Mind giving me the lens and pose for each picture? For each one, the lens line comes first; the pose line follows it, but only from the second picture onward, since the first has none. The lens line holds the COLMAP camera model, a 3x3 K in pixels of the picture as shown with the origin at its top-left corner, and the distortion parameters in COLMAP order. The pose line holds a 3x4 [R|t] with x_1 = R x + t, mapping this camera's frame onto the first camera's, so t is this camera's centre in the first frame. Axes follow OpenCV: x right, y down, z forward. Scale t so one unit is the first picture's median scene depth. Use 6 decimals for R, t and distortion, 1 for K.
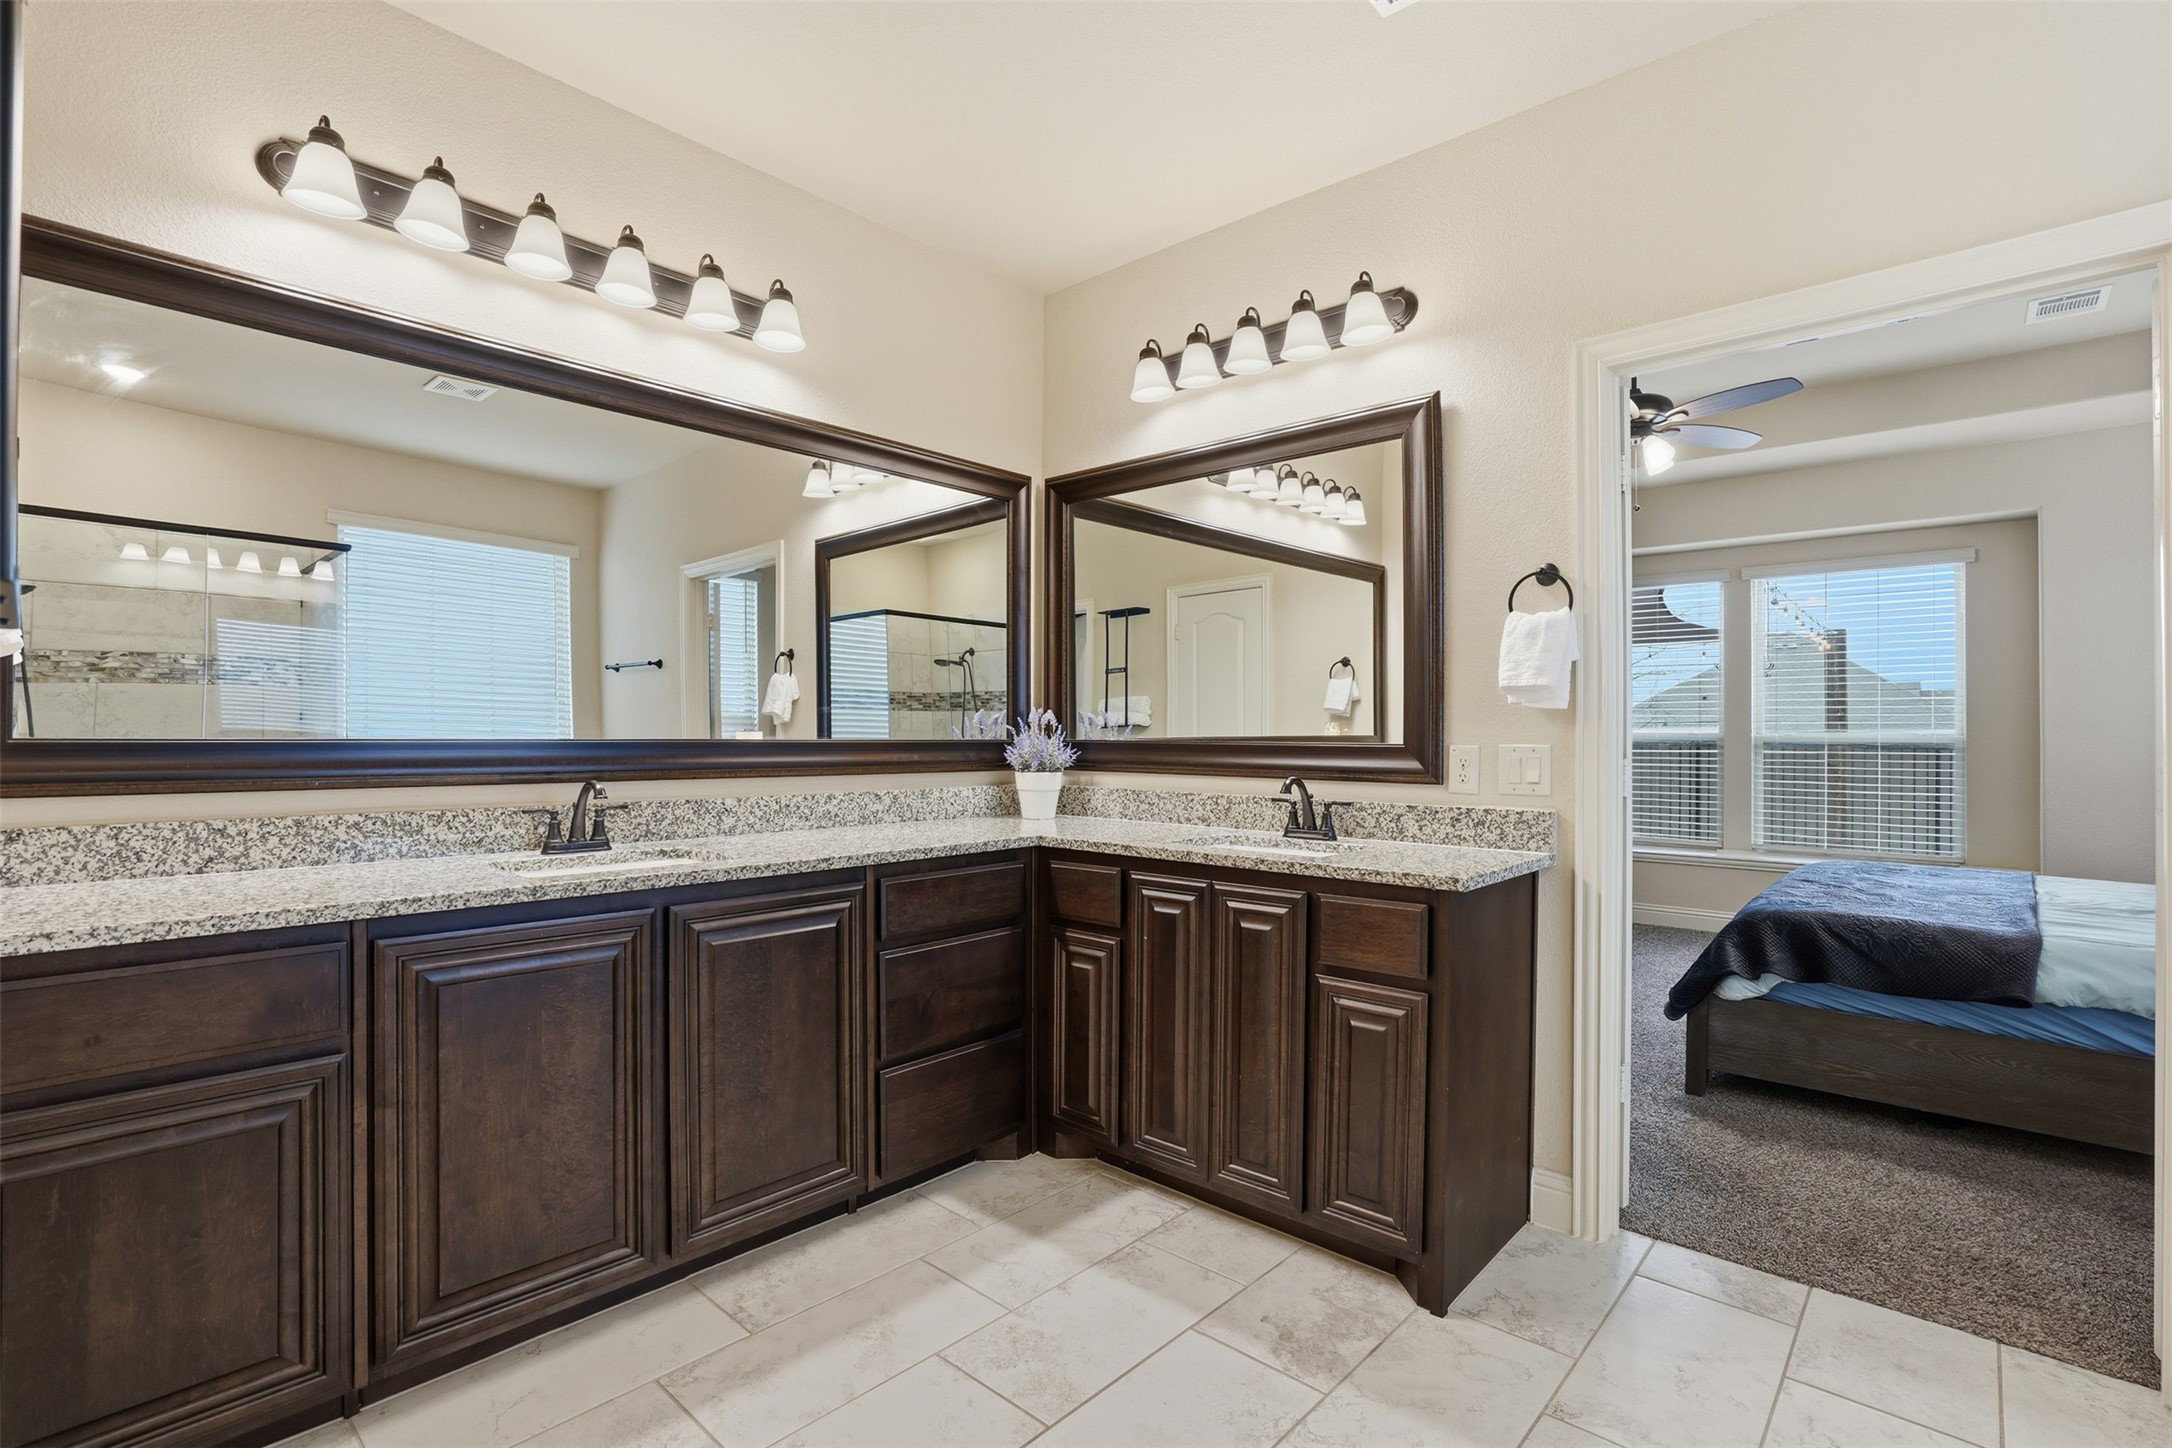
lens RADIAL K [[1015.9, 0, 1086.0], [0, 1015.9, 731.9], [0, 0, 1]] dist [-0.060692, 0.022992]
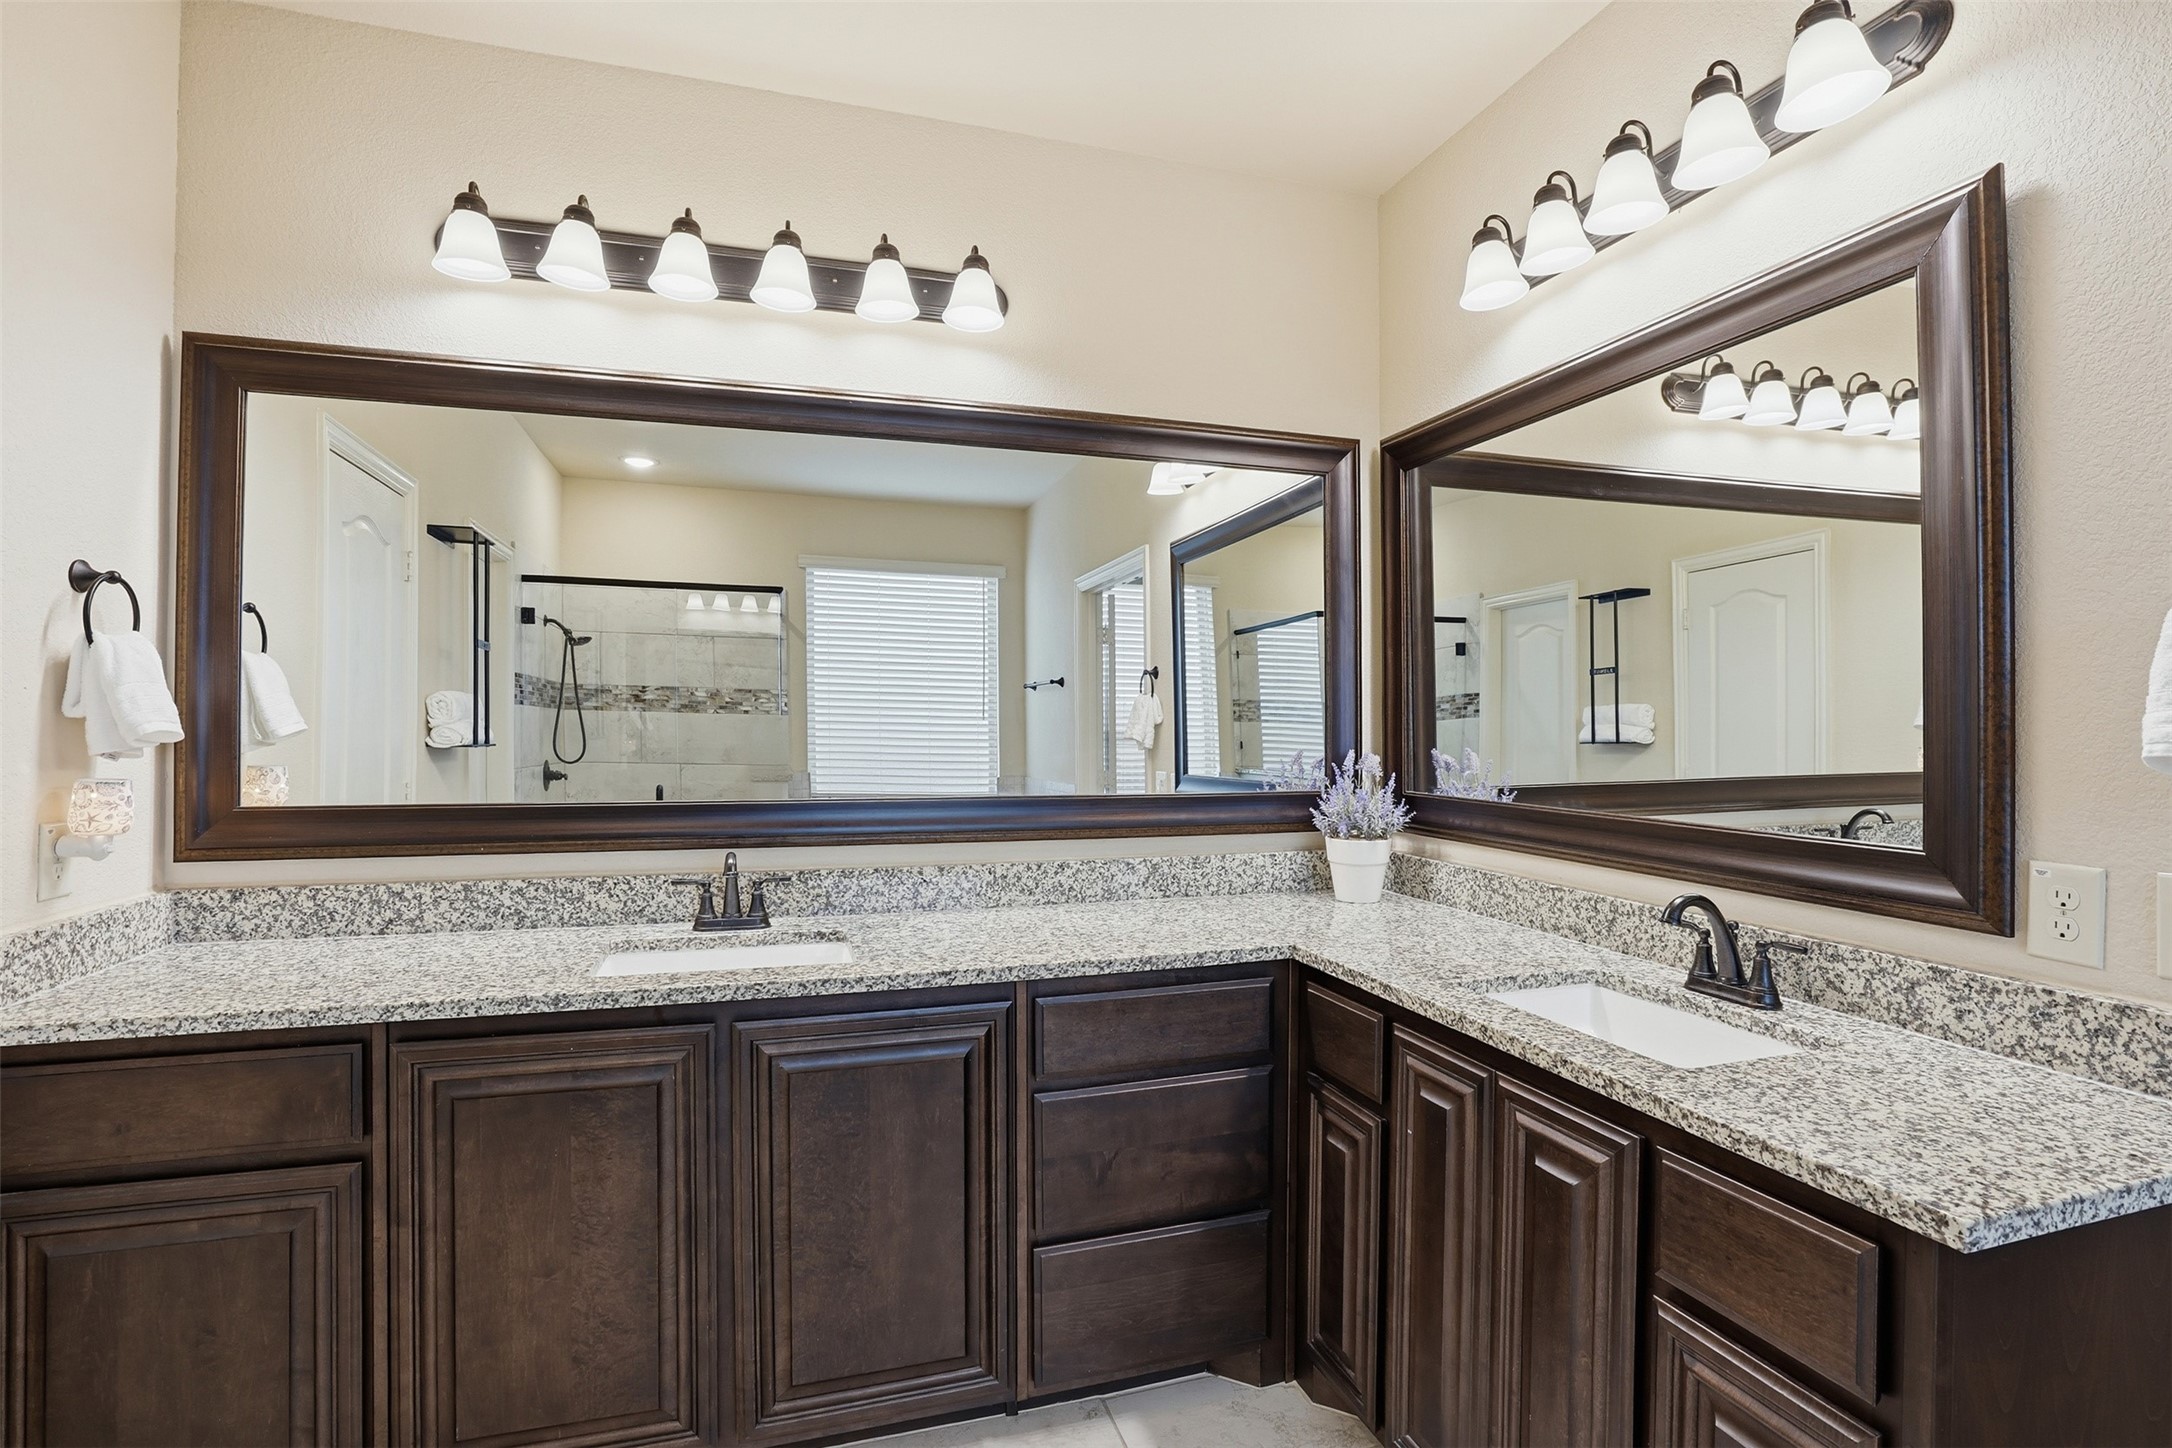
lens RADIAL K [[1027.4, 0, 1081.5], [0, 1027.4, 718.1], [0, 0, 1]] dist [-0.051020, 0.017632]
pose [[0.862068, -0.004562, -0.506772, 0.218560], [0.002327, 0.999985, -0.005045, -0.061192], [0.506787, 0.003170, 0.862066, 0.353607]]
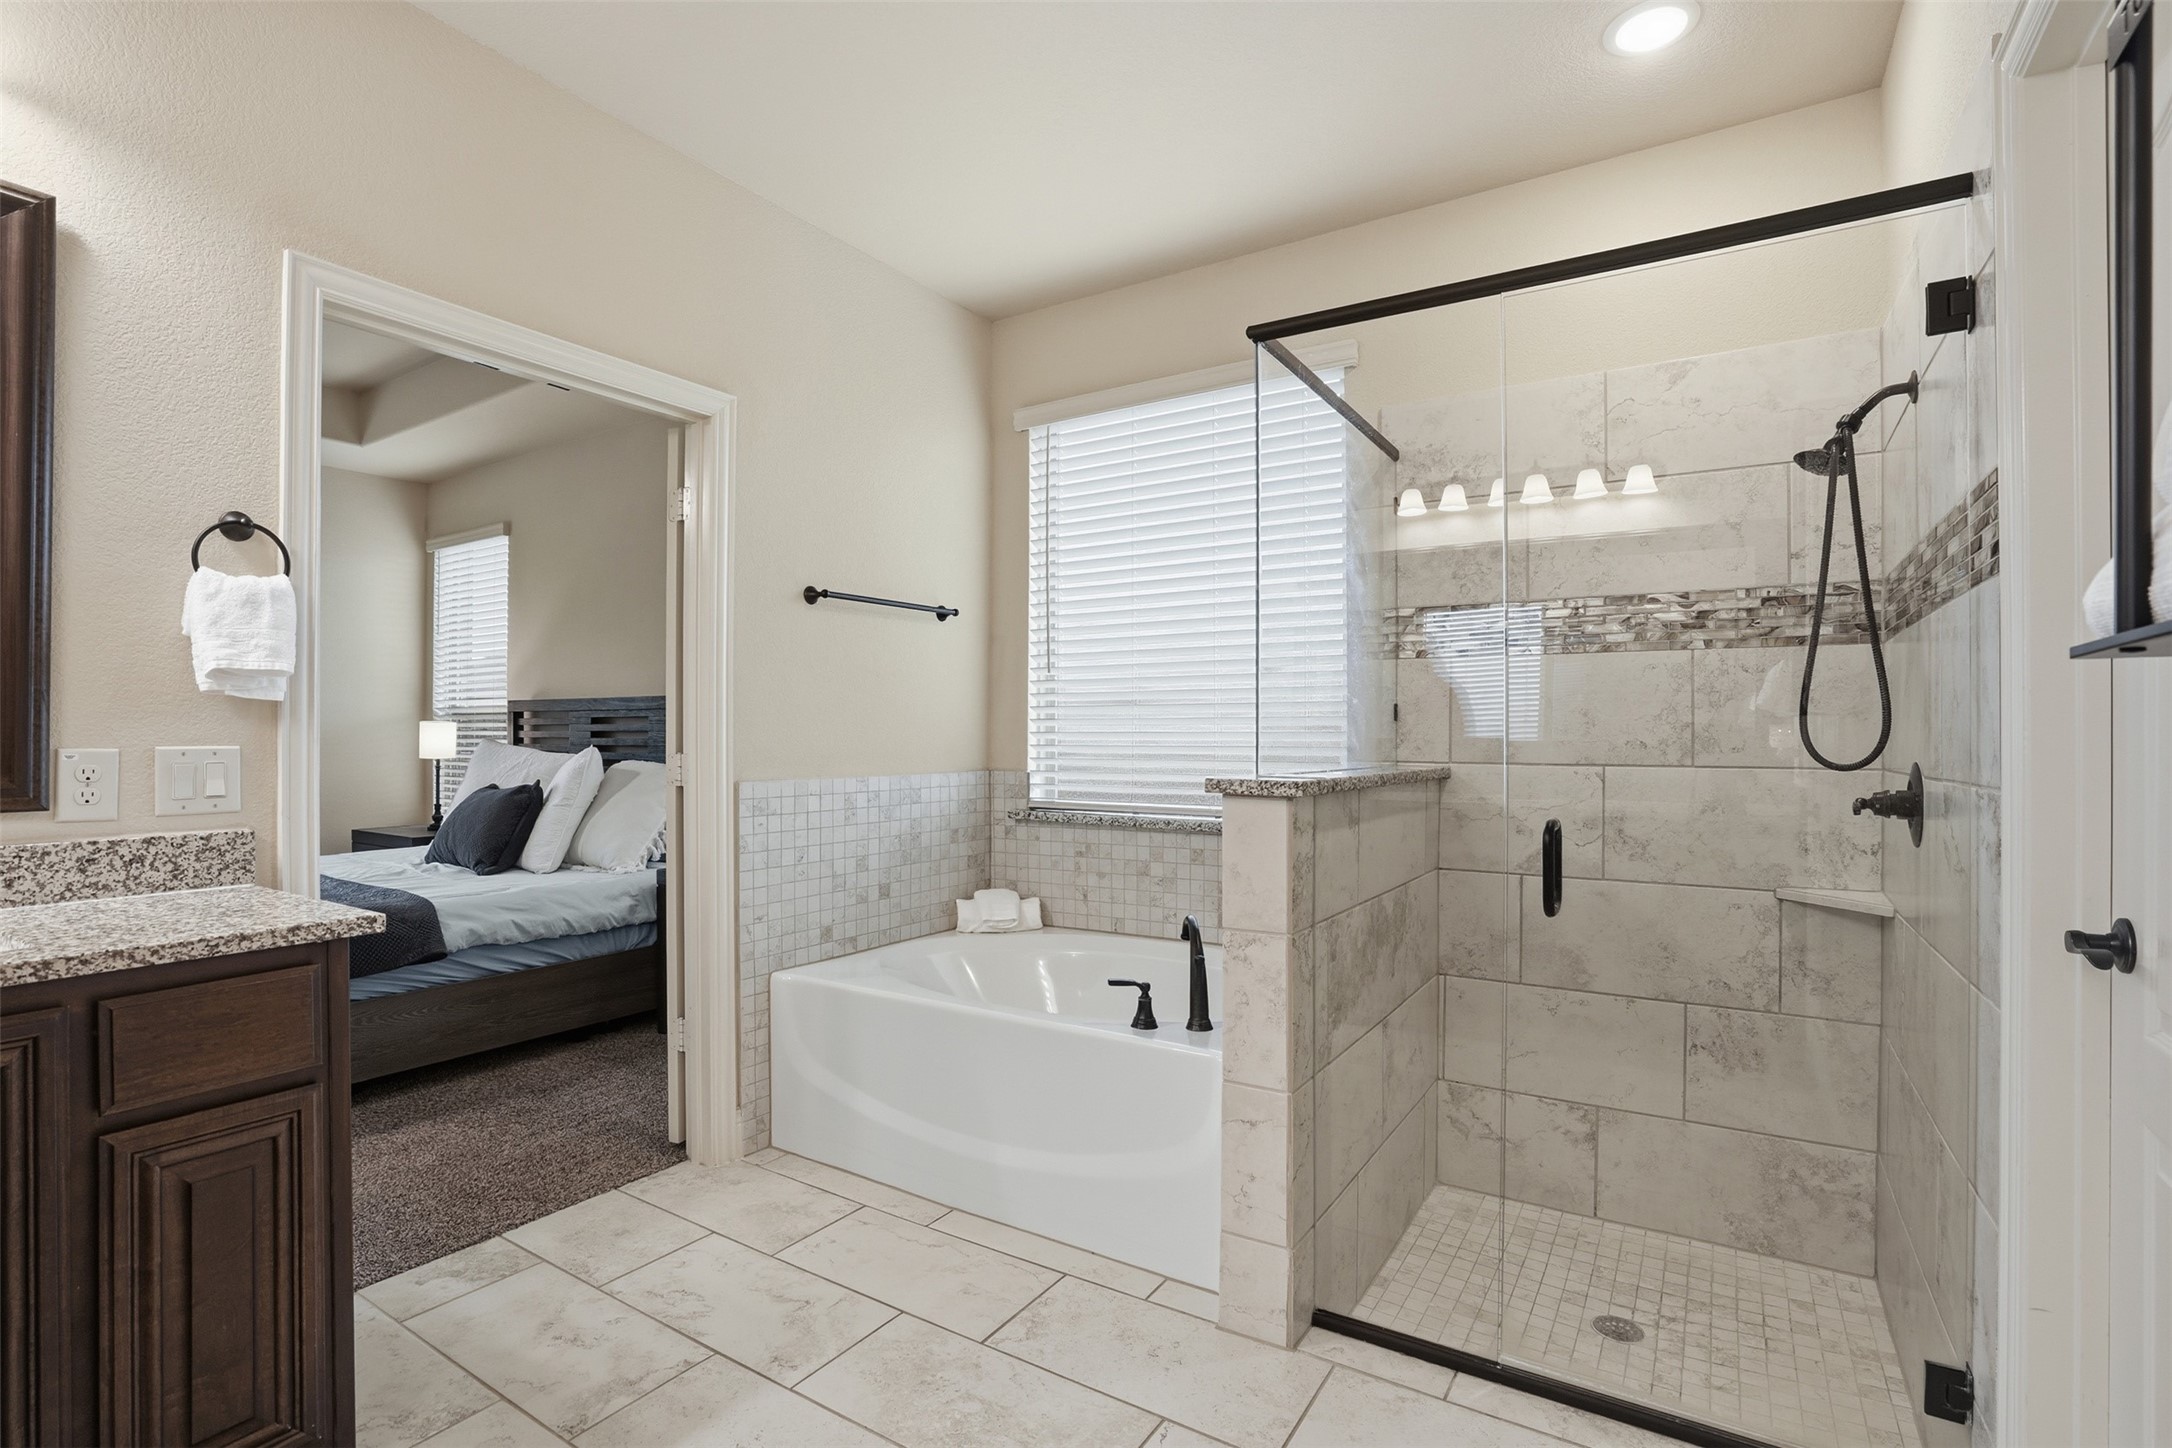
lens RADIAL K [[1015.9, 0, 1086.0], [0, 1015.9, 731.9], [0, 0, 1]] dist [-0.060692, 0.022992]
pose [[-0.170308, -0.005217, 0.985377, -0.405915], [-0.005180, 0.999977, 0.004399, -0.004911], [-0.985377, -0.004355, -0.170332, 0.483838]]
